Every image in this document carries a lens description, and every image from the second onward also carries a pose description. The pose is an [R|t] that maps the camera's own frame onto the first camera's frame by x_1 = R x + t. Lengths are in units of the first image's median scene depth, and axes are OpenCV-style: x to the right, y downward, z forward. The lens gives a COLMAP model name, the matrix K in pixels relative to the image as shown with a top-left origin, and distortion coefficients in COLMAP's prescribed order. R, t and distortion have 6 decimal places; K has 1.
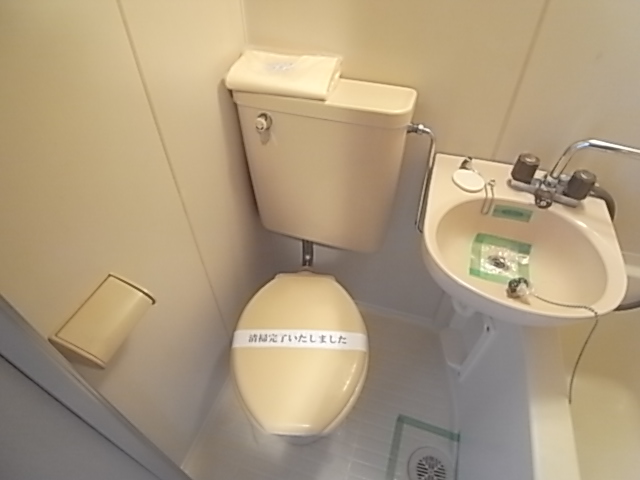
lens RADIAL K [[370.0, 0, 320.7], [0, 370.0, 212.7], [0, 0, 1]] dist [-0.061238, -0.001077]
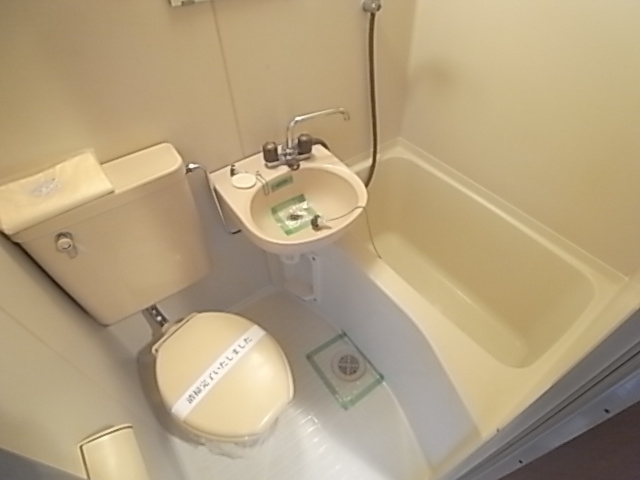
lens RADIAL K [[370.0, 0, 320.7], [0, 370.0, 212.7], [0, 0, 1]] dist [-0.061238, -0.001077]
pose [[0.602877, -0.571370, 0.556844, -0.238437], [0.556927, 0.801147, 0.219078, -0.132998], [-0.571289, 0.178044, 0.801205, -0.208763]]
